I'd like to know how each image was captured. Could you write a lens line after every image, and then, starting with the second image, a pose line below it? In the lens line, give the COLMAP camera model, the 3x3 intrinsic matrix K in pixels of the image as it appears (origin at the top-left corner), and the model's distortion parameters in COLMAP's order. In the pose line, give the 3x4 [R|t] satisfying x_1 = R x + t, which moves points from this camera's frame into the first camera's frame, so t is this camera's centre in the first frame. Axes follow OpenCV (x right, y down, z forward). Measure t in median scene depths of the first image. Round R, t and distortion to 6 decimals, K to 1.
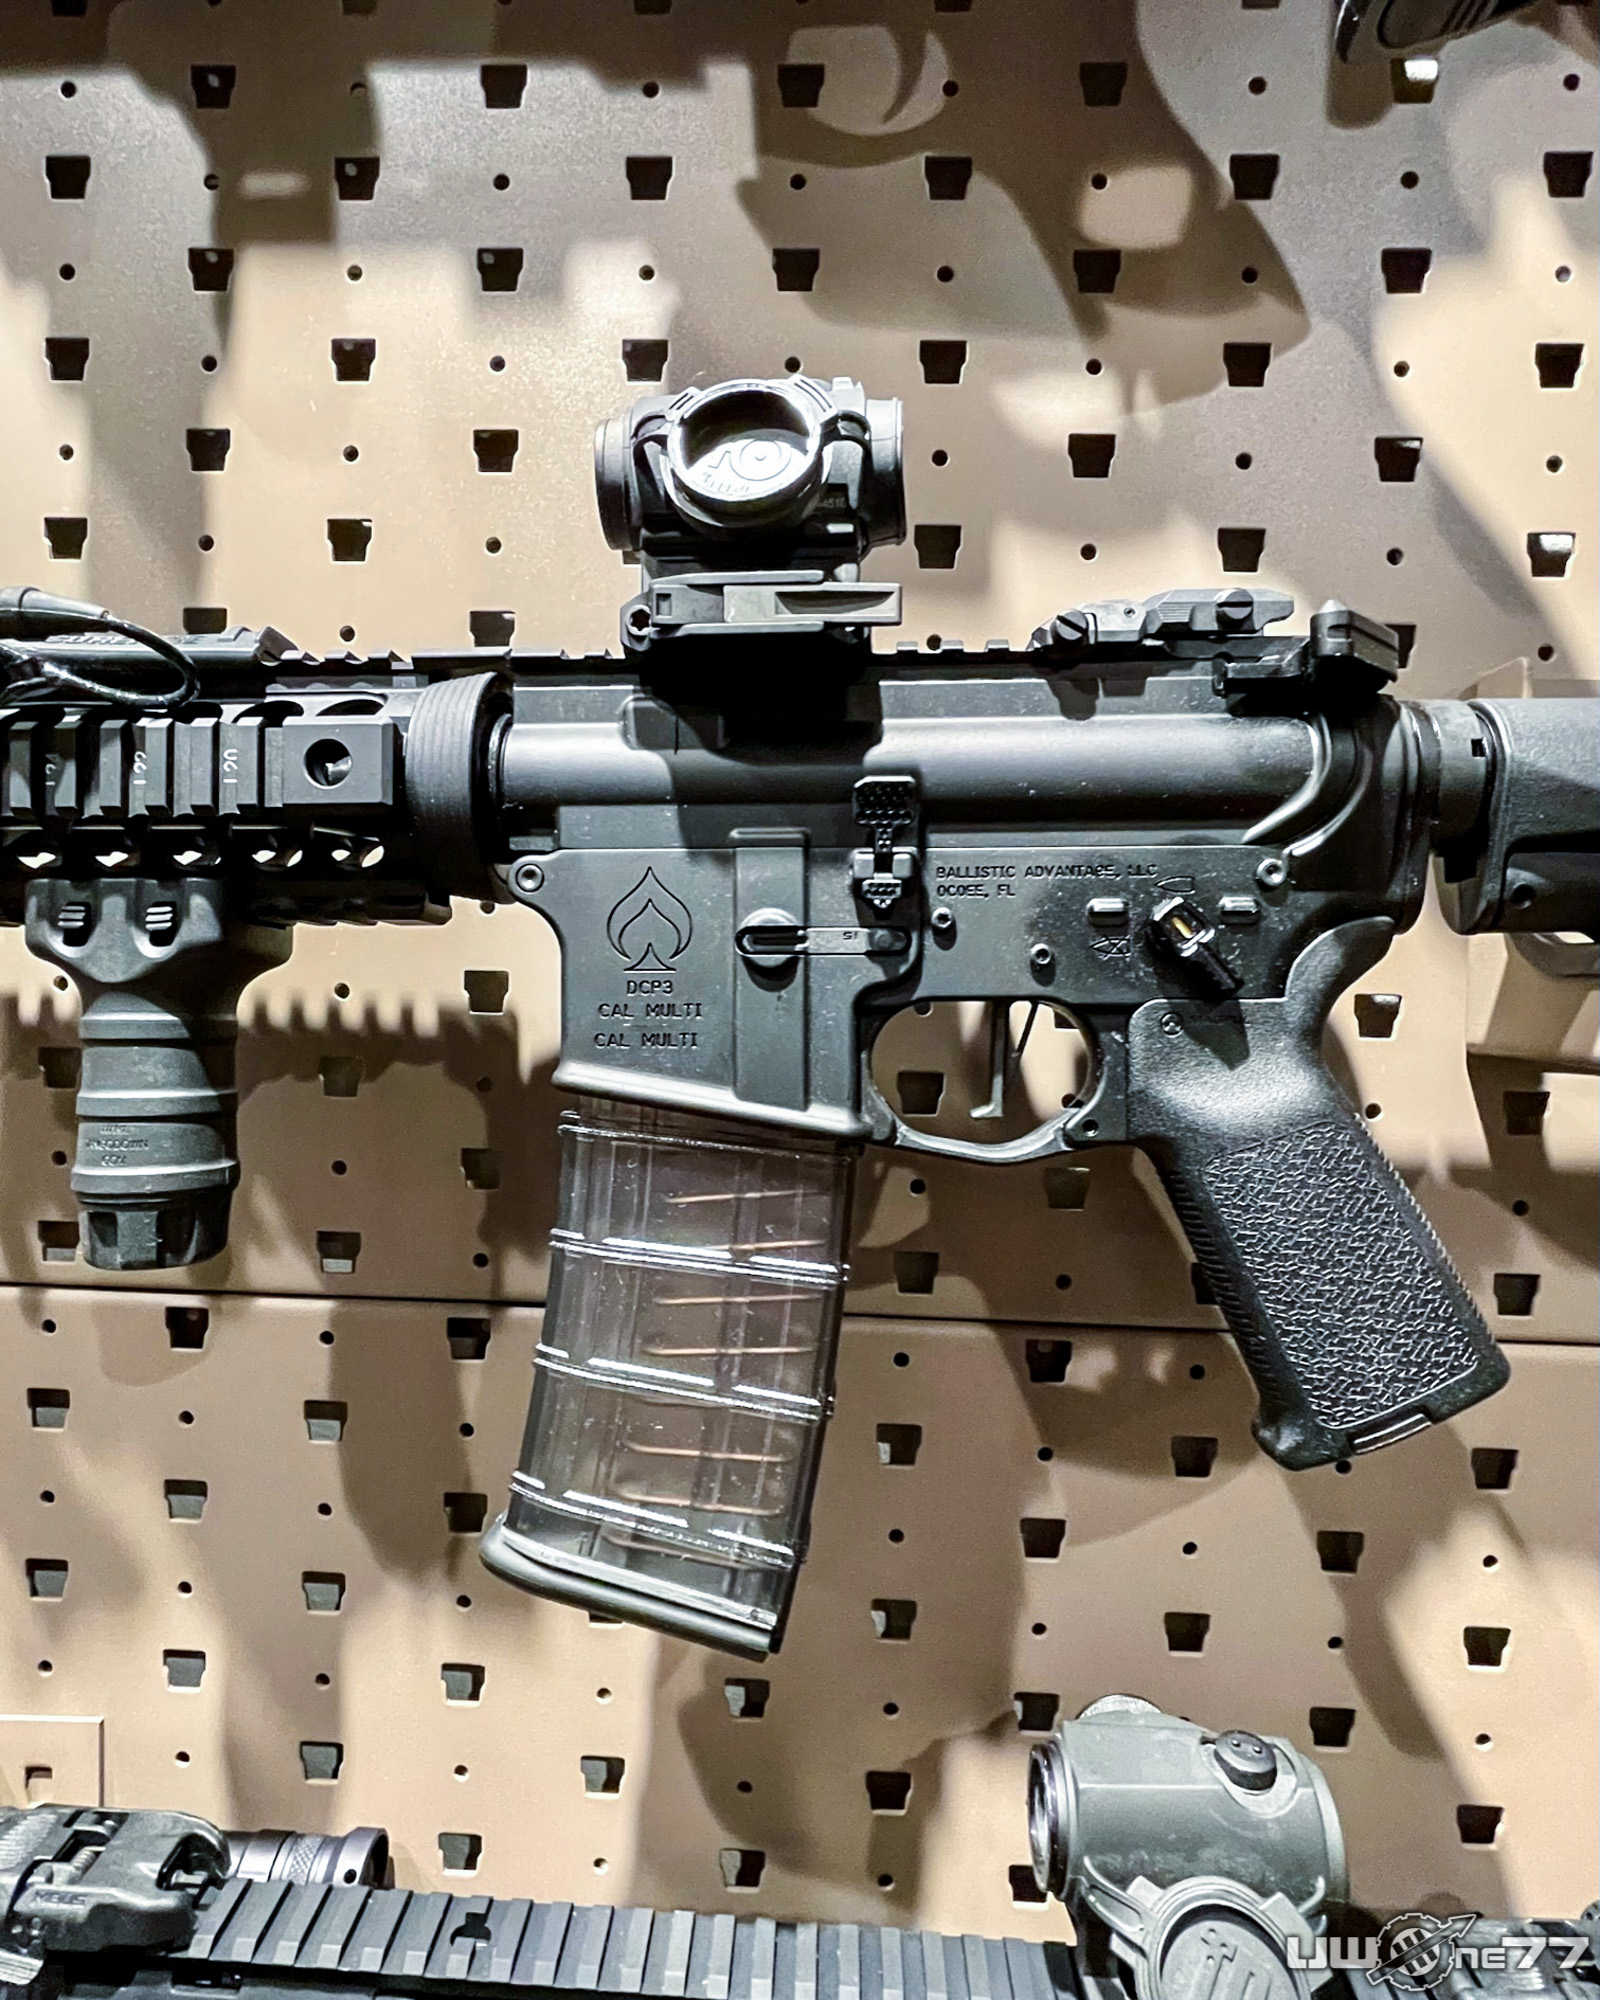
lens RADIAL K [[1117.3, 0, 800.0], [0, 1117.3, 1000.0], [0, 0, 1]] dist [0.003471, 0.000546]
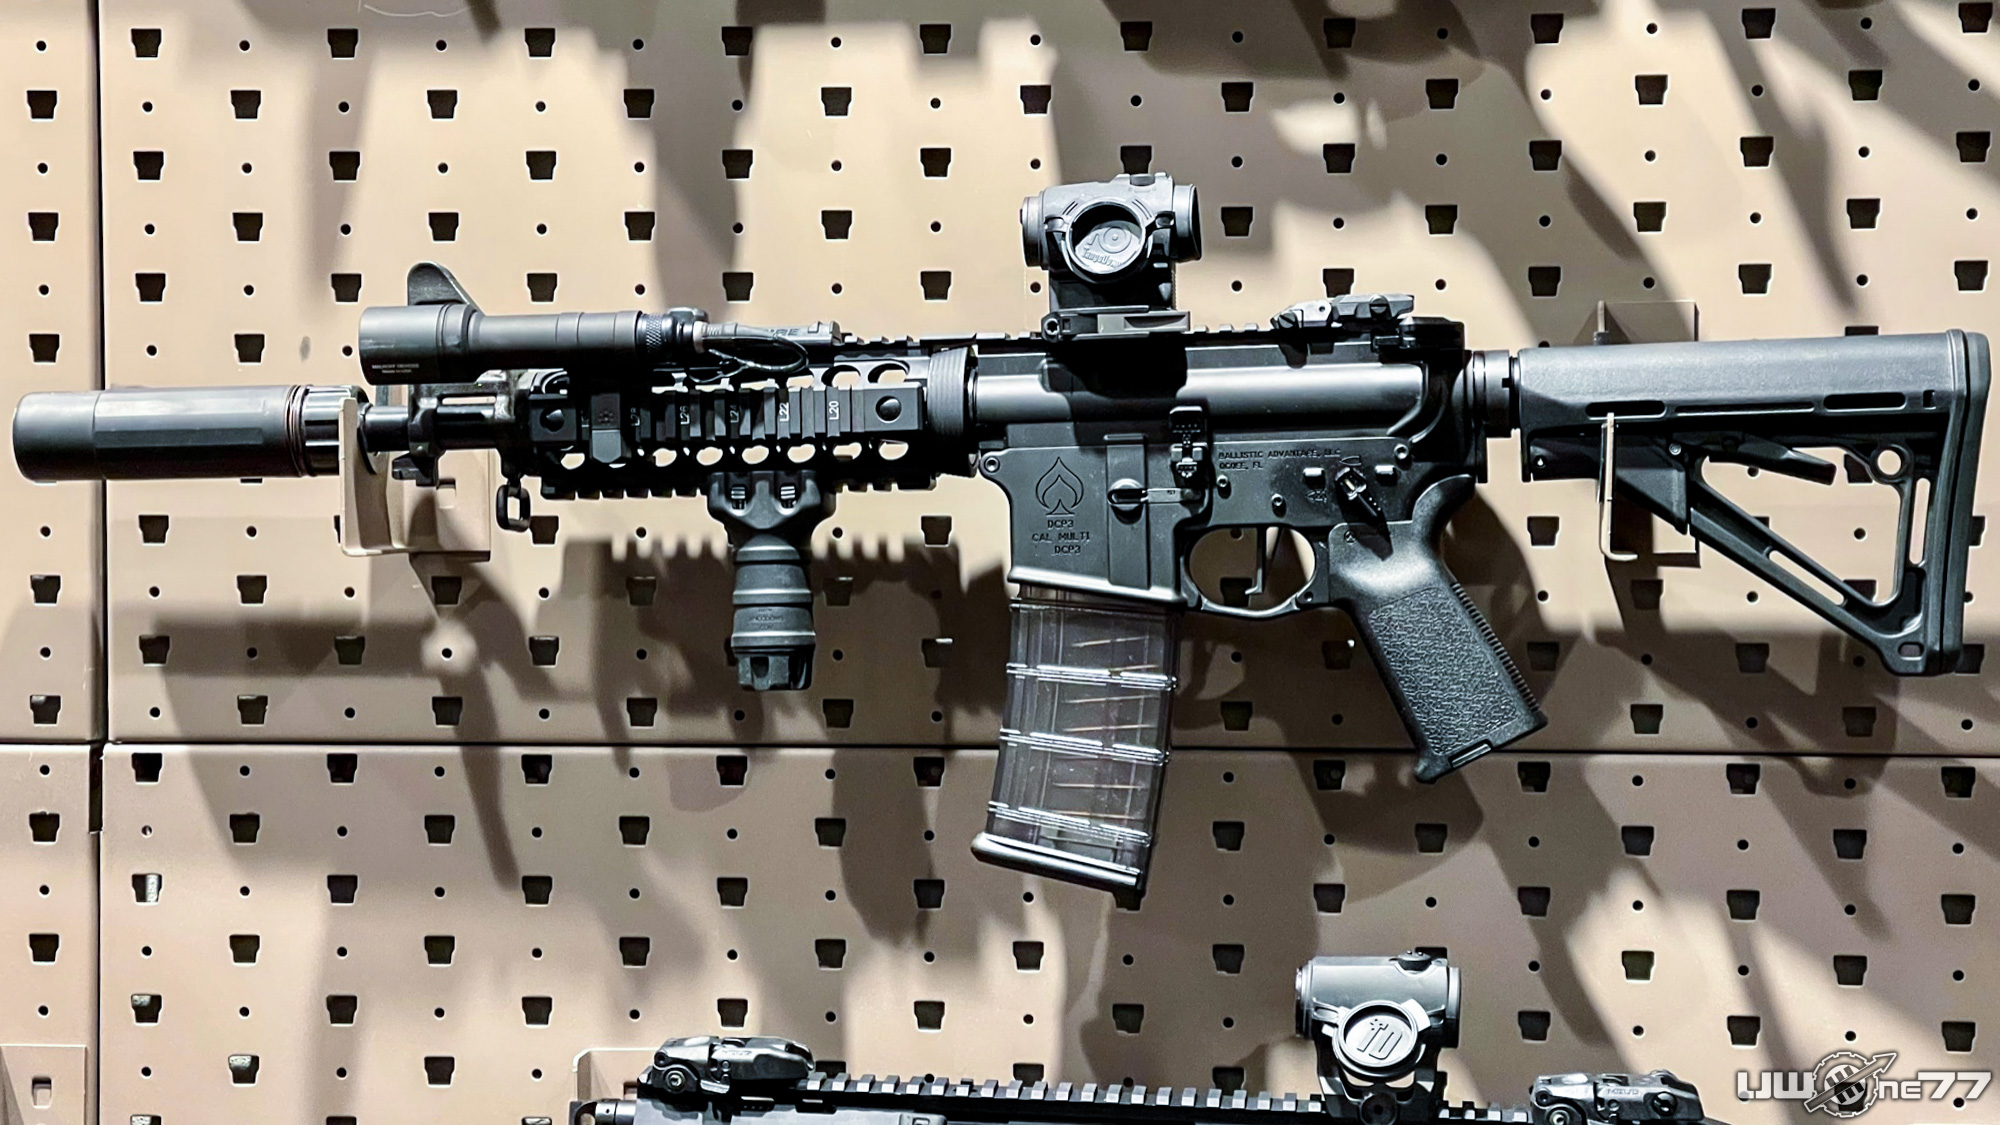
lens RADIAL K [[3762.8, 0, 1000.0], [0, 3762.8, 562.5], [0, 0, 1]] dist [0.072472, 0.044117]
pose [[0.996172, -0.025145, -0.083722, 0.267582], [0.024962, 0.999683, -0.003238, 0.066027], [0.083777, 0.001136, 0.996484, -4.928550]]
